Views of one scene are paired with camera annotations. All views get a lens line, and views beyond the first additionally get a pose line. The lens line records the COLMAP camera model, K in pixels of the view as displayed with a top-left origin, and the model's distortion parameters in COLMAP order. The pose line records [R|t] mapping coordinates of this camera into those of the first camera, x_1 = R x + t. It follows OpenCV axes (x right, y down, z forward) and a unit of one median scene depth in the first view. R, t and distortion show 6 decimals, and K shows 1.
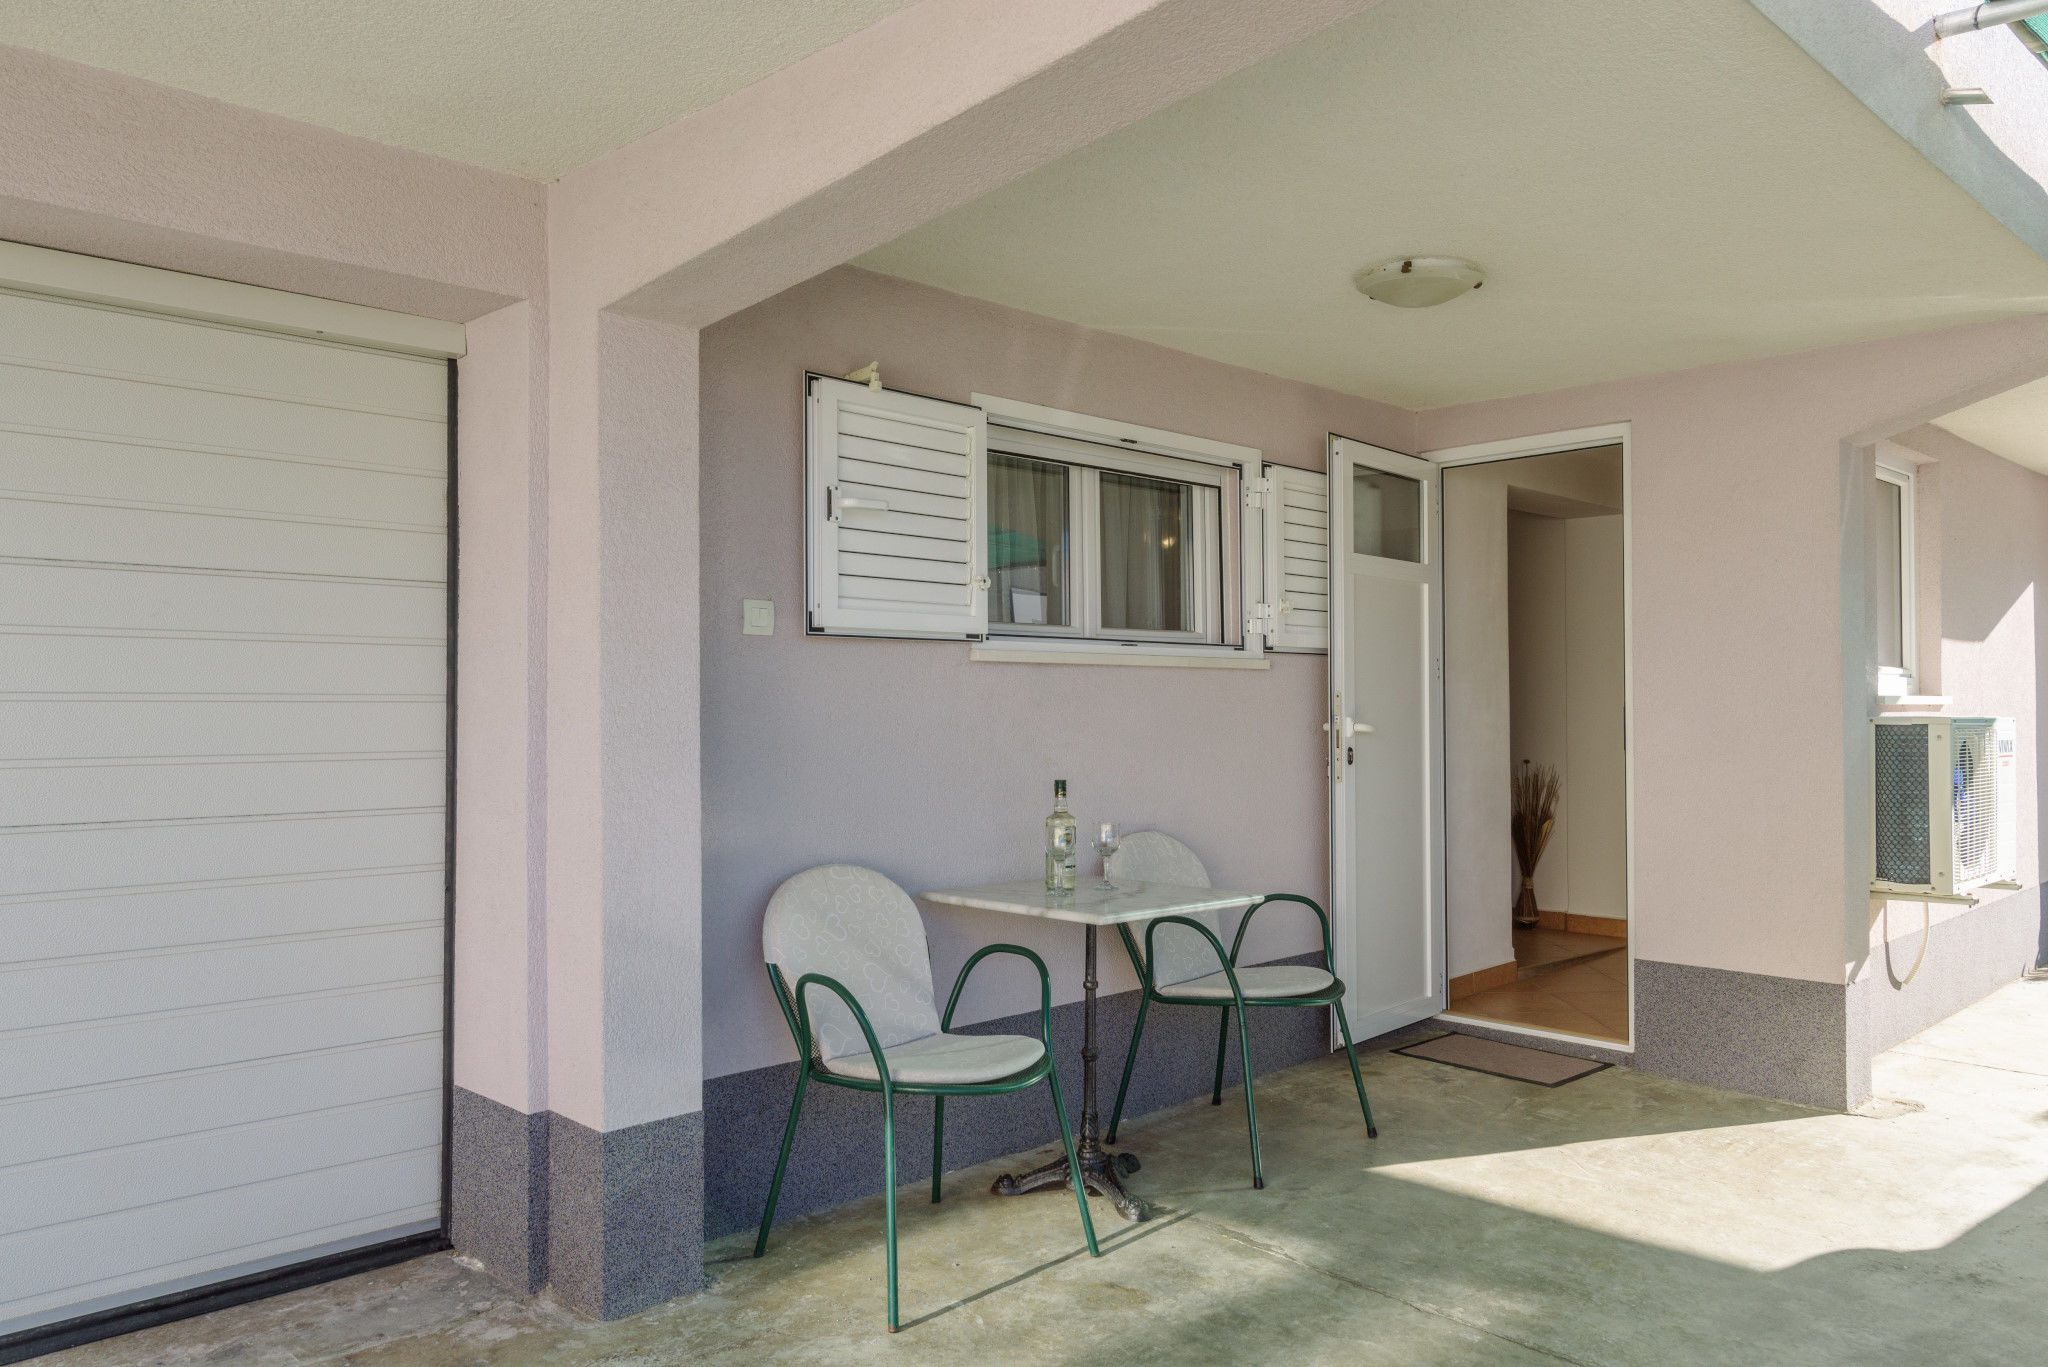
lens RADIAL K [[1476.9, 0, 1021.9], [0, 1476.9, 682.5], [0, 0, 1]] dist [0.004119, 0.000327]
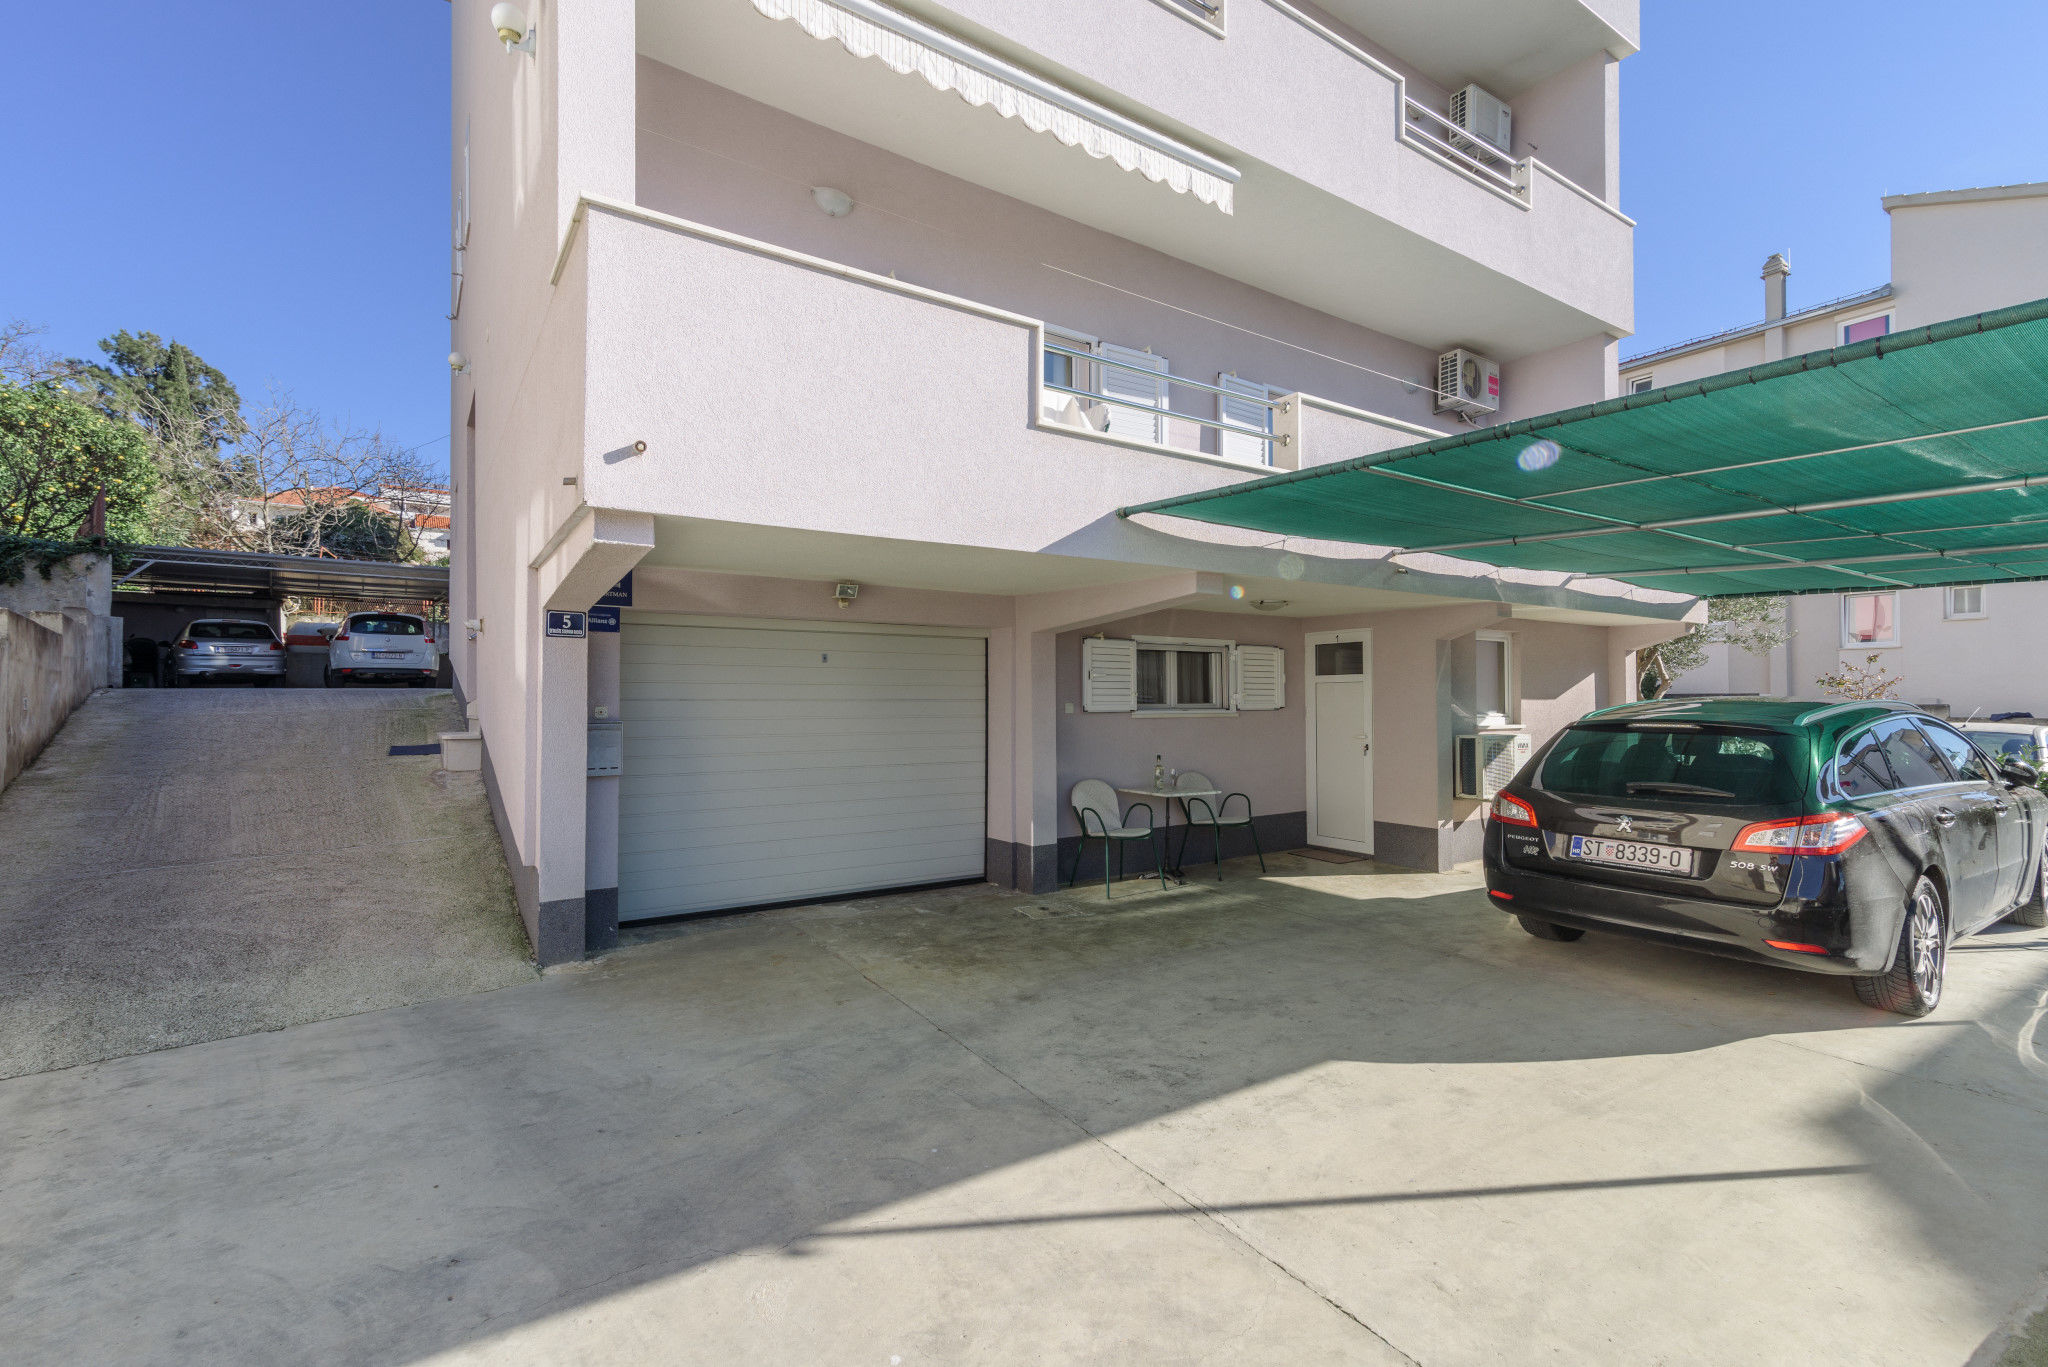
lens RADIAL K [[926.9, 0, 1016.2], [0, 926.9, 690.1], [0, 0, 1]] dist [-0.001523, -0.000029]
pose [[0.983438, -0.004396, -0.181191, 0.095015], [0.004416, 0.999990, -0.000297, -0.085952], [0.181191, -0.000508, 0.983448, -1.172702]]
